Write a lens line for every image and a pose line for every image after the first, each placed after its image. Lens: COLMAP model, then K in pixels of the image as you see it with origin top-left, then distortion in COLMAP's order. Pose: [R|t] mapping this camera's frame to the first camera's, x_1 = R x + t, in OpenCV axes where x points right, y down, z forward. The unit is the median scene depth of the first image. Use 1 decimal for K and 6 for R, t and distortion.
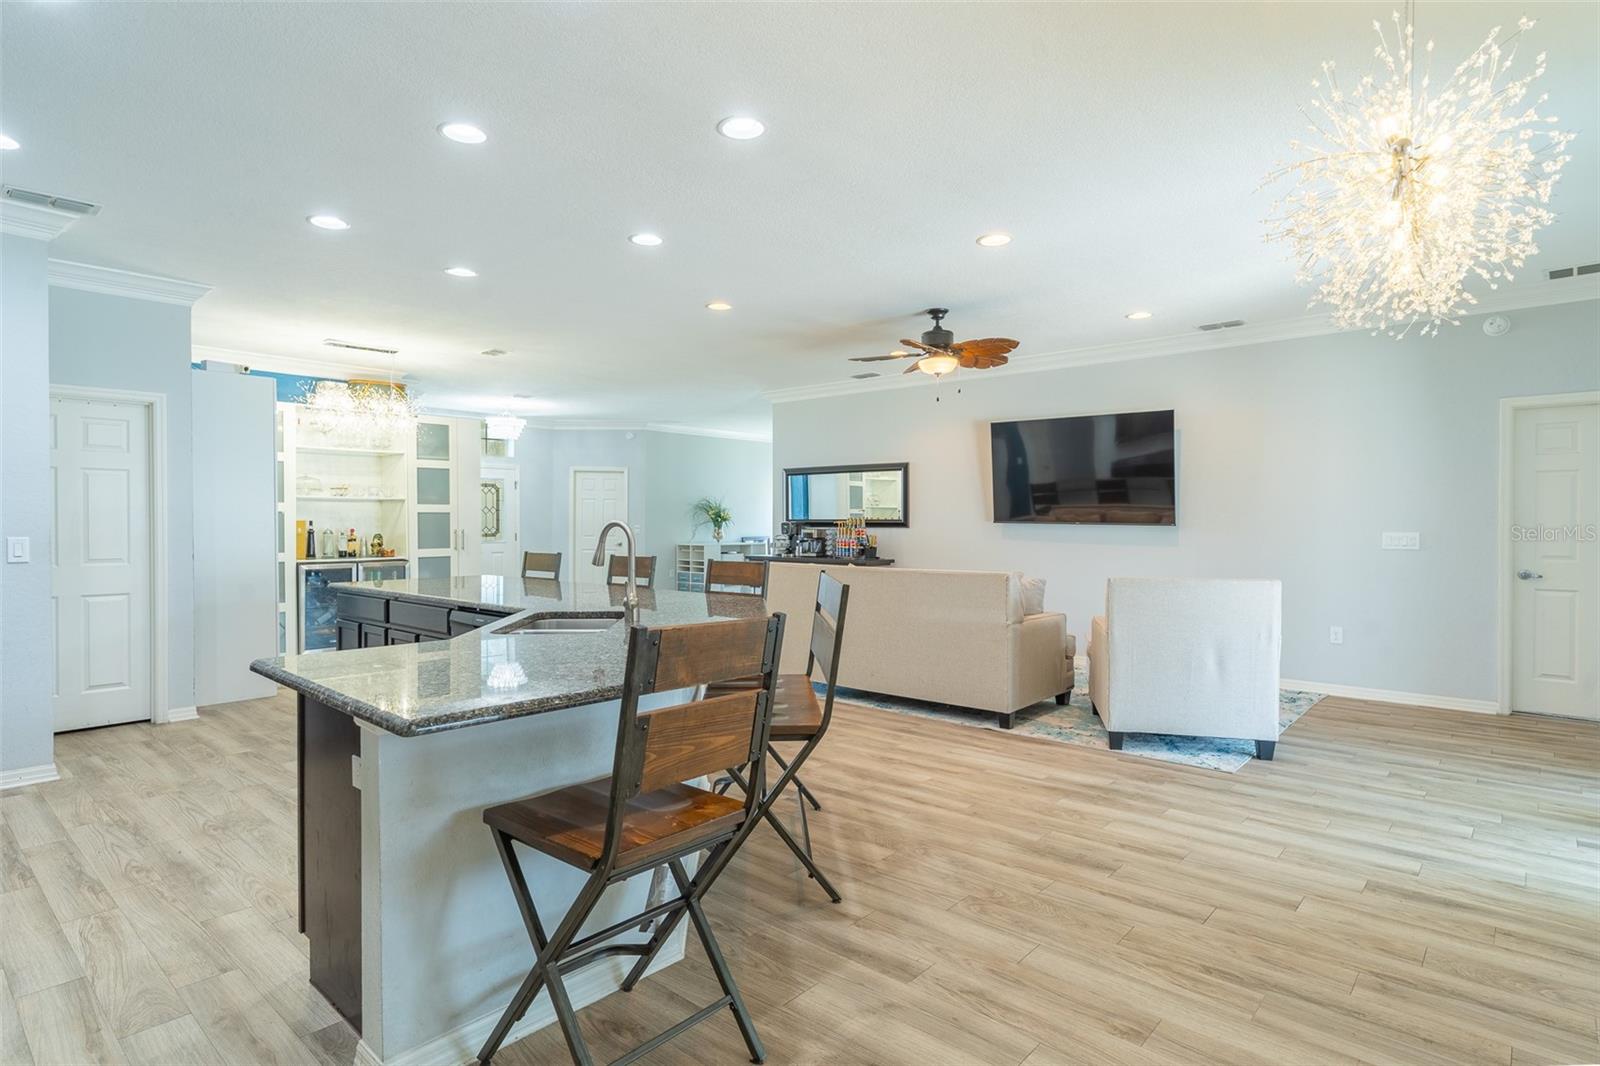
lens RADIAL K [[834.3, 0, 794.5], [0, 834.3, 531.4], [0, 0, 1]] dist [-0.013873, 0.008718]
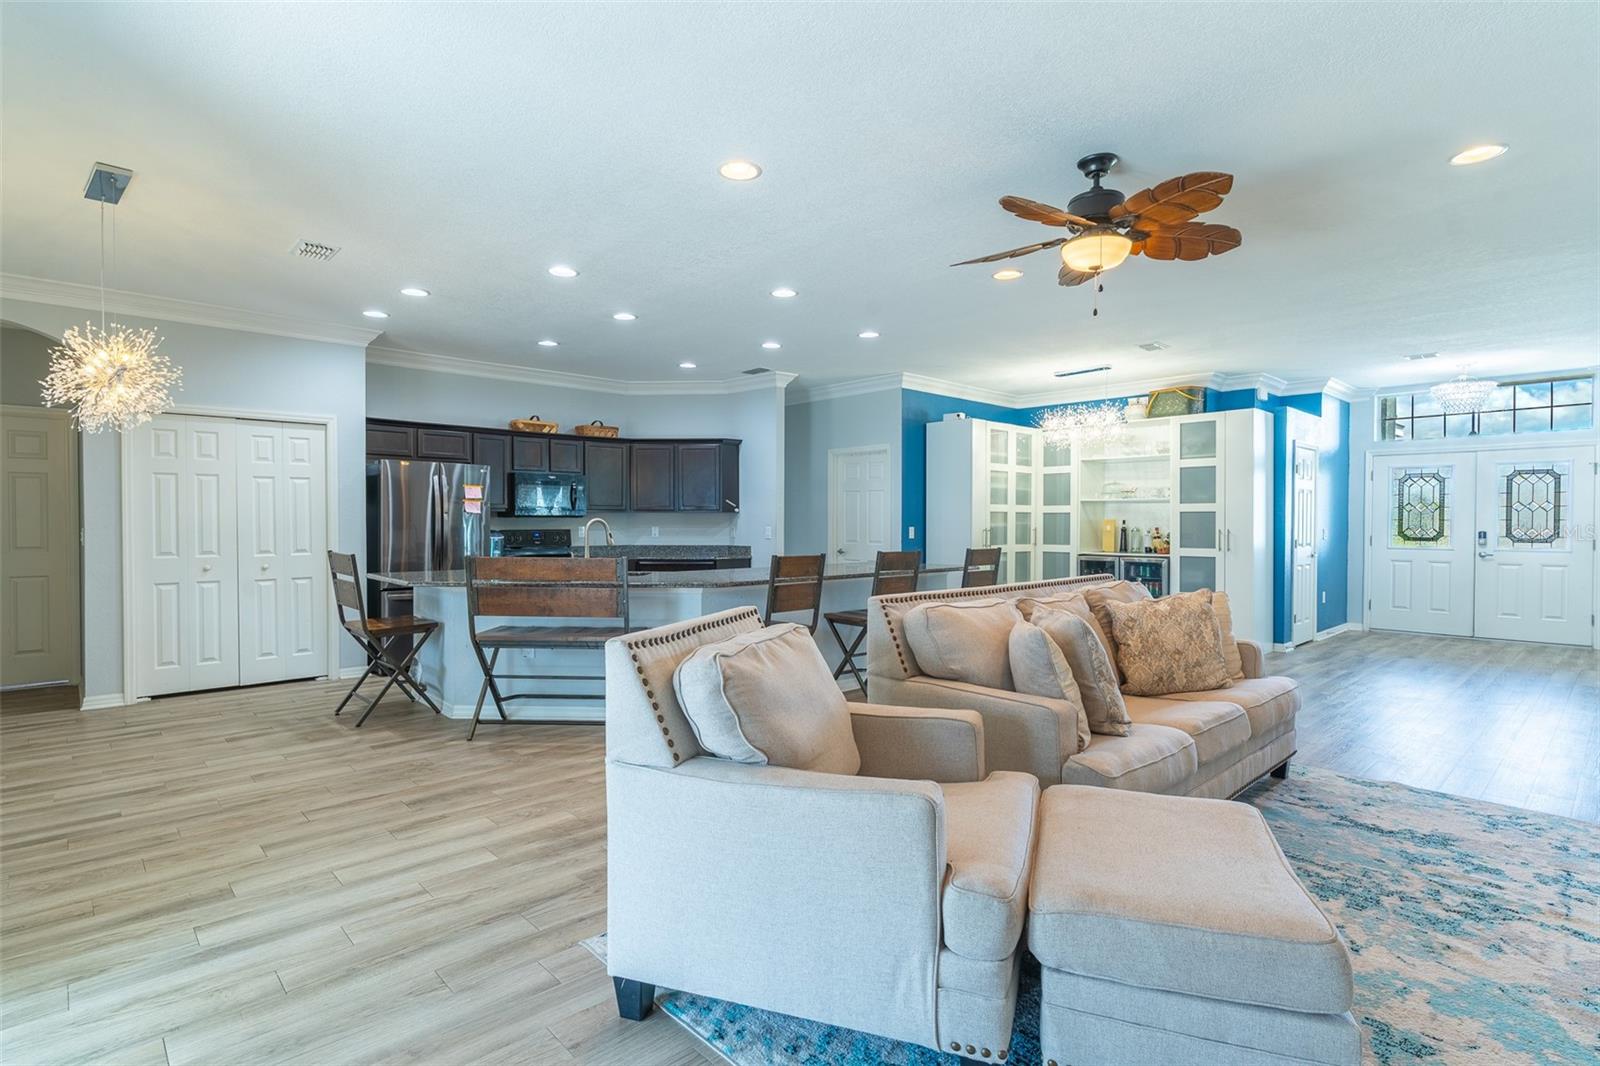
lens RADIAL K [[802.5, 0, 795.4], [0, 802.5, 532.7], [0, 0, 1]] dist [0.003925, 0.000448]
pose [[-0.092920, 0.014808, -0.995563, 1.370191], [-0.014558, 0.999762, 0.016229, -0.015629], [0.995567, 0.016002, -0.092682, 1.526591]]
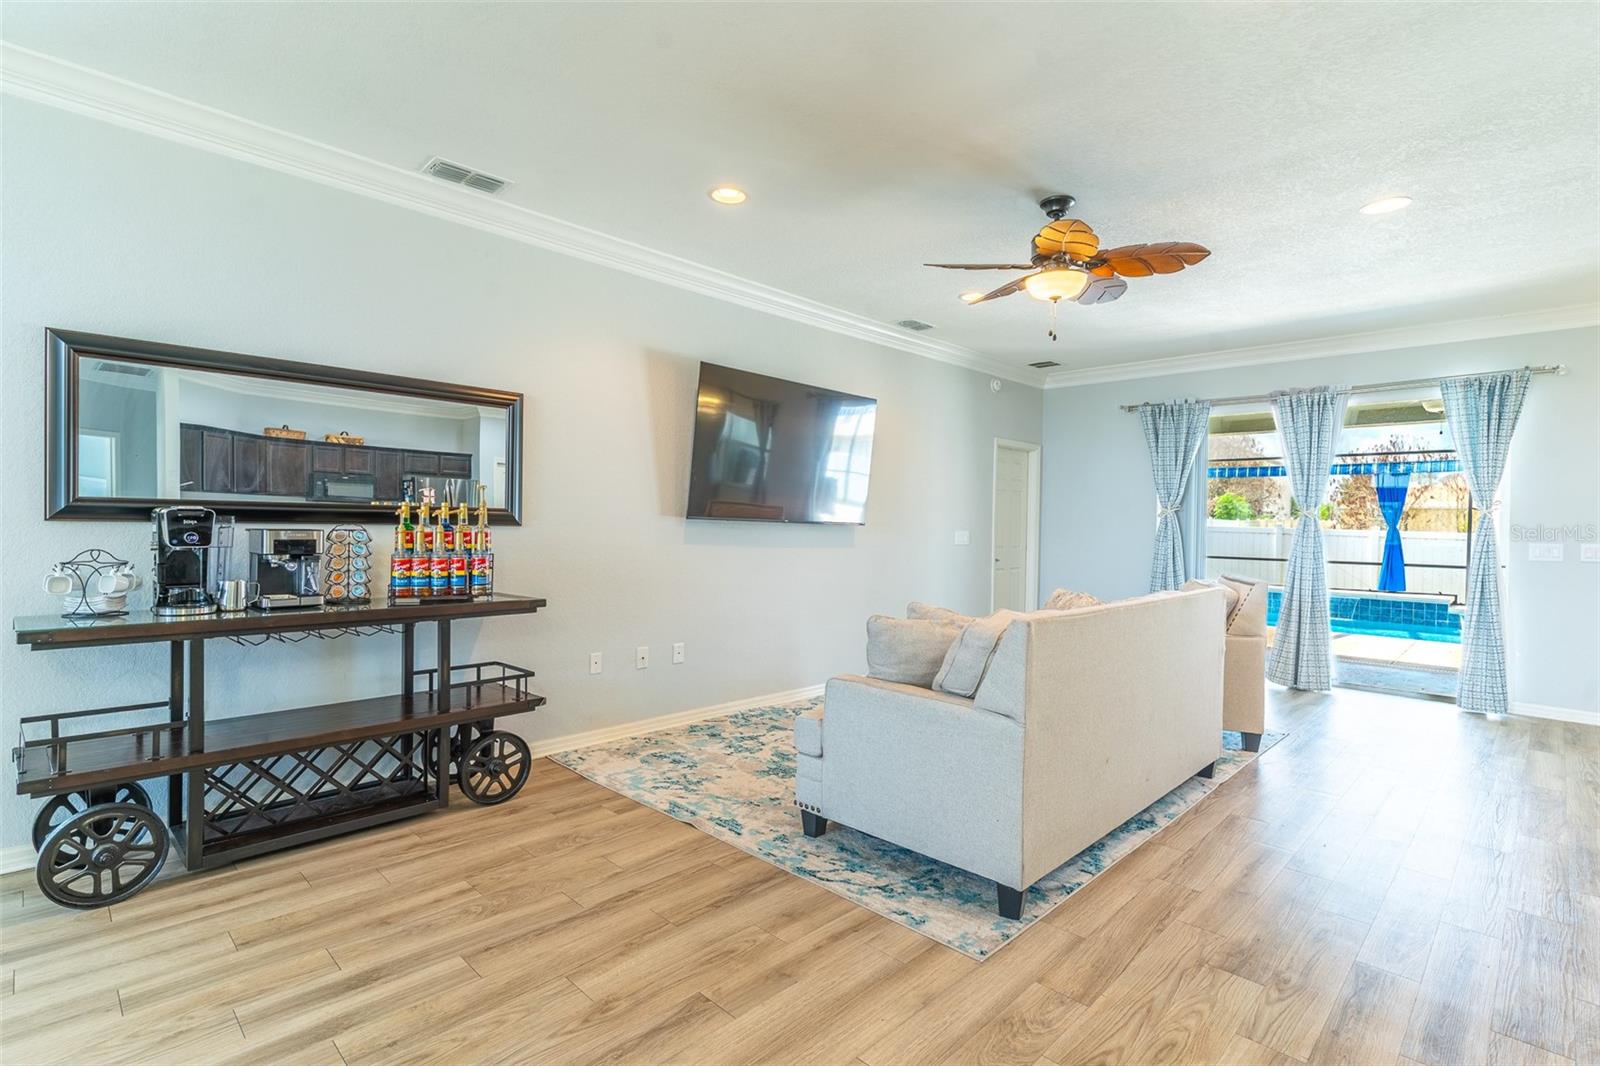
lens RADIAL K [[763.8, 0, 800.0], [0, 763.8, 533.0], [0, 0, 1]] dist [0.001956, 0.000388]
pose [[0.057265, -0.011496, 0.998293, -0.804933], [-0.005241, 0.999916, 0.011816, -0.017378], [-0.998345, -0.005909, 0.057200, 2.106574]]
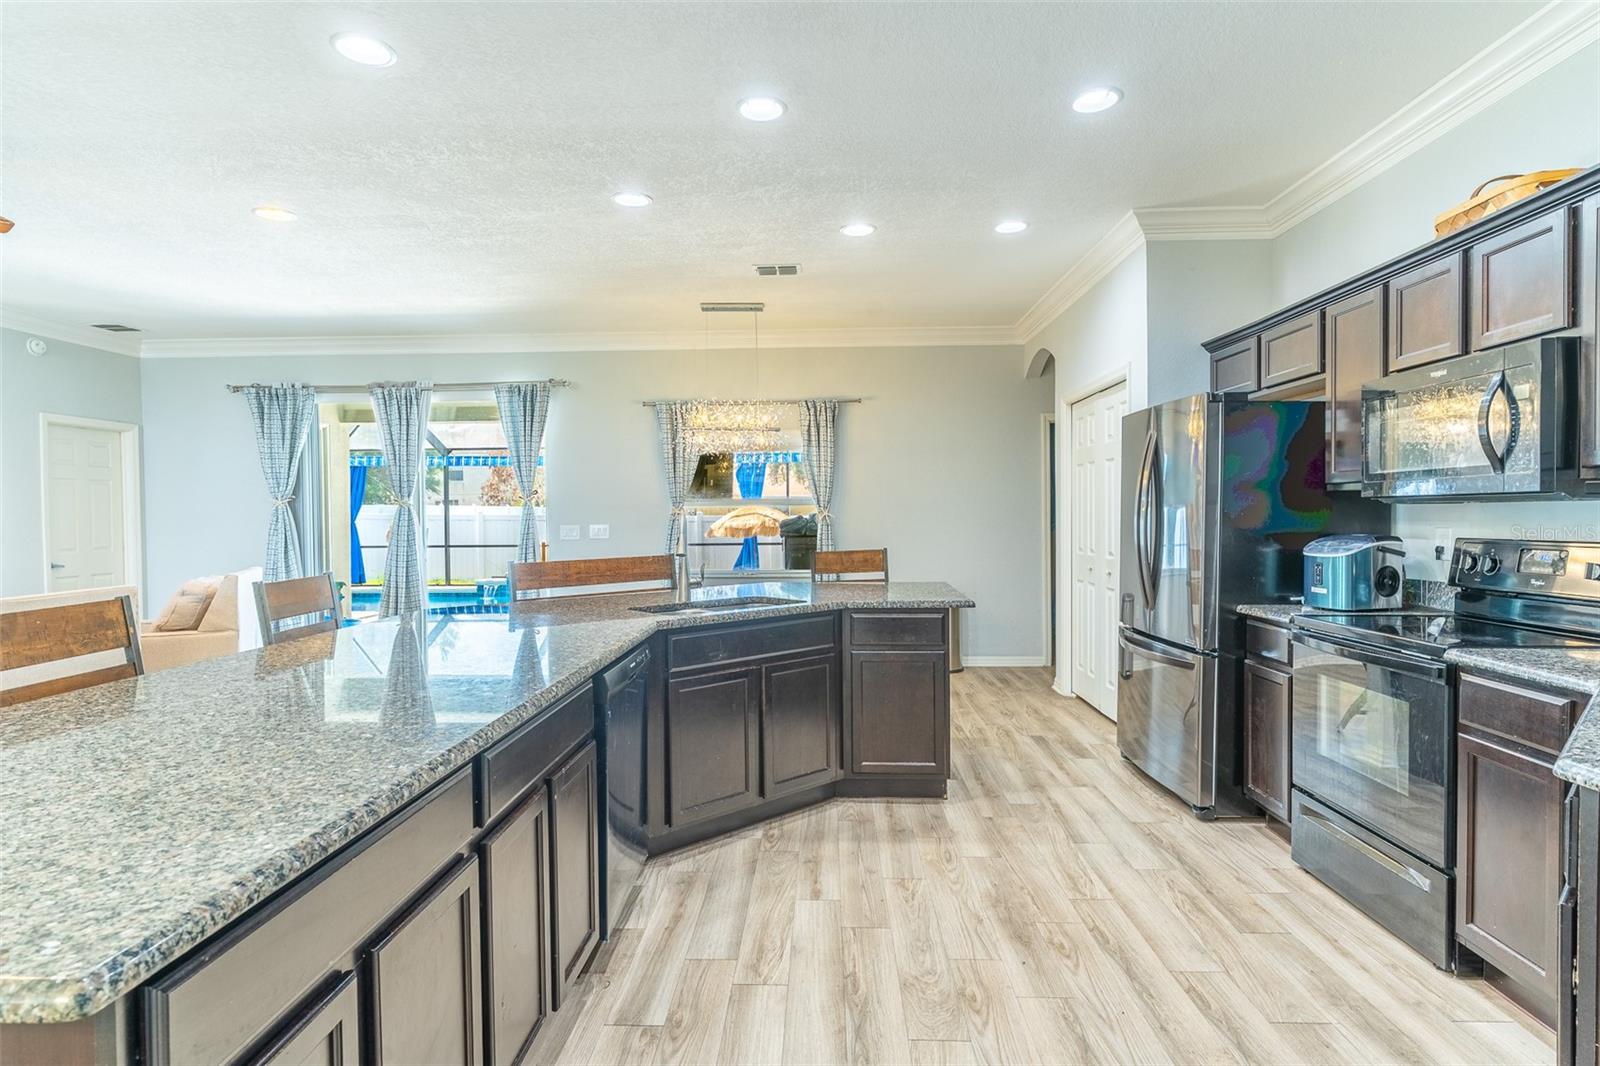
lens RADIAL K [[834.3, 0, 794.5], [0, 834.3, 531.4], [0, 0, 1]] dist [-0.013873, 0.008718]
pose [[-0.631738, -0.007743, 0.775143, -1.135552], [0.019977, 0.999455, 0.026265, -0.013186], [-0.774924, 0.032078, -0.631240, 1.542708]]
